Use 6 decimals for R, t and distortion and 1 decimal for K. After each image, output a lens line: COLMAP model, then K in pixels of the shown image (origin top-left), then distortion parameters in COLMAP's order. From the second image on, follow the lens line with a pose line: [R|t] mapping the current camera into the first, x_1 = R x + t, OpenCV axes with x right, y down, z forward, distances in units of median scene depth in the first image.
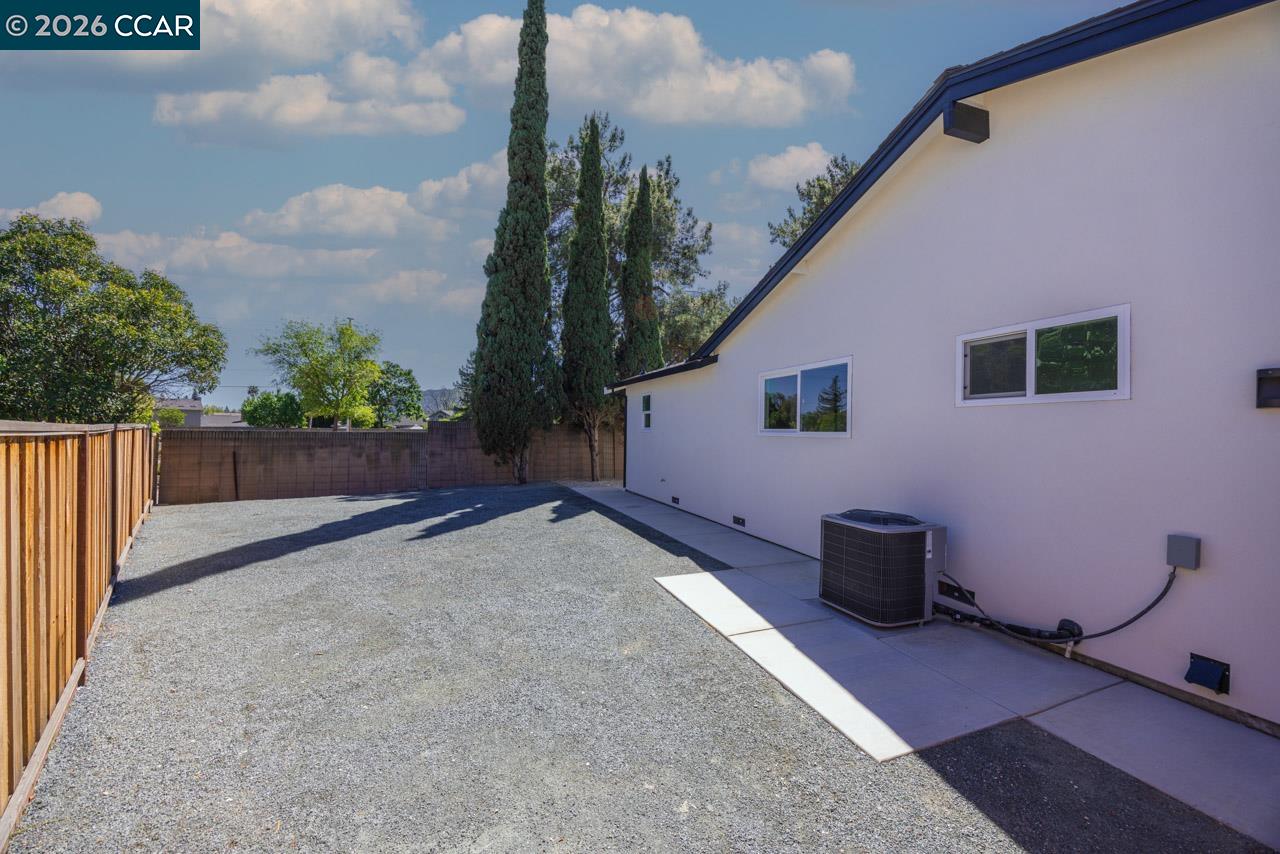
lens RADIAL K [[494.5, 0, 643.0], [0, 494.5, 428.3], [0, 0, 1]] dist [0.000631, -0.001354]
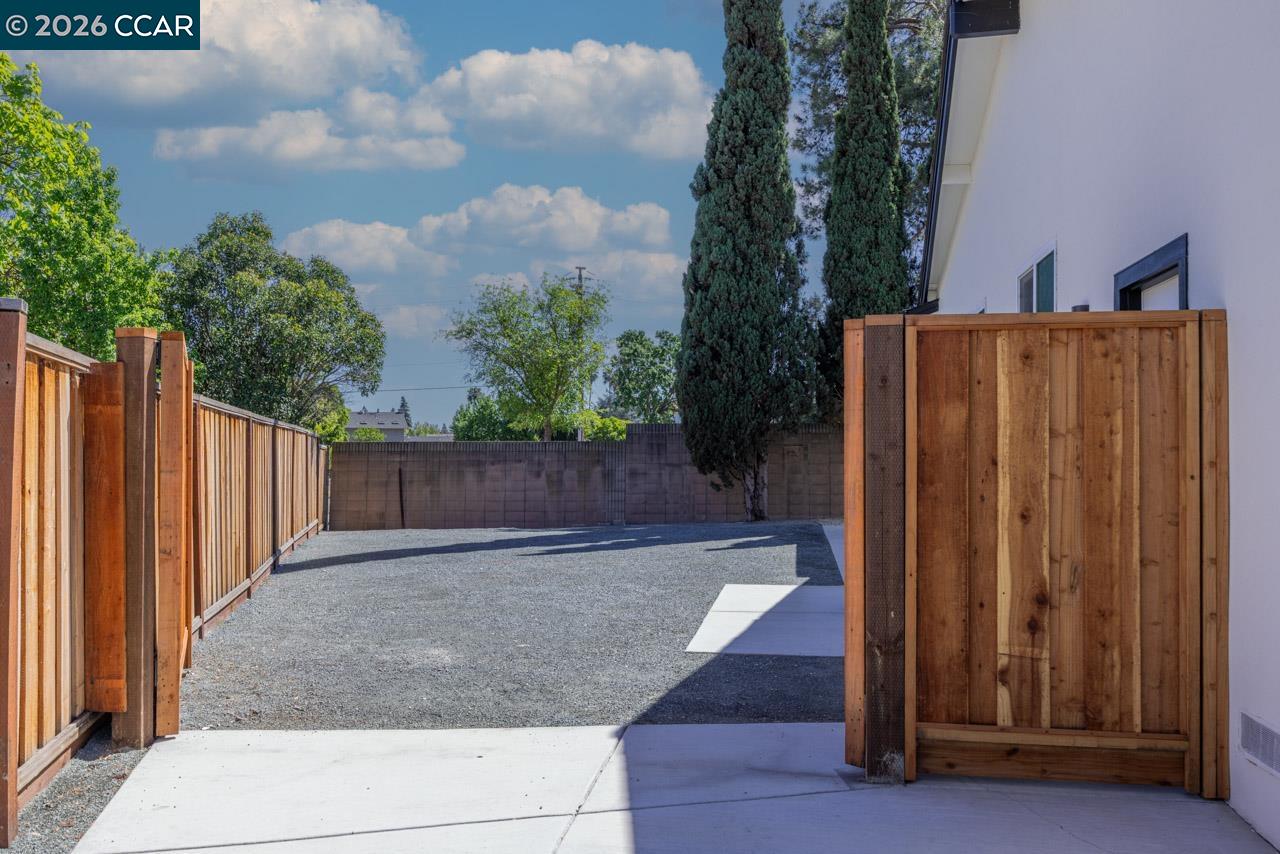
lens RADIAL K [[1031.8, 0, 639.2], [0, 1031.8, 433.8], [0, 0, 1]] dist [-0.017846, 0.000226]
pose [[0.872544, -0.024730, -0.487909, 0.284991], [0.016686, 0.999644, -0.020828, 0.030252], [0.488250, 0.010033, 0.872646, -0.228450]]
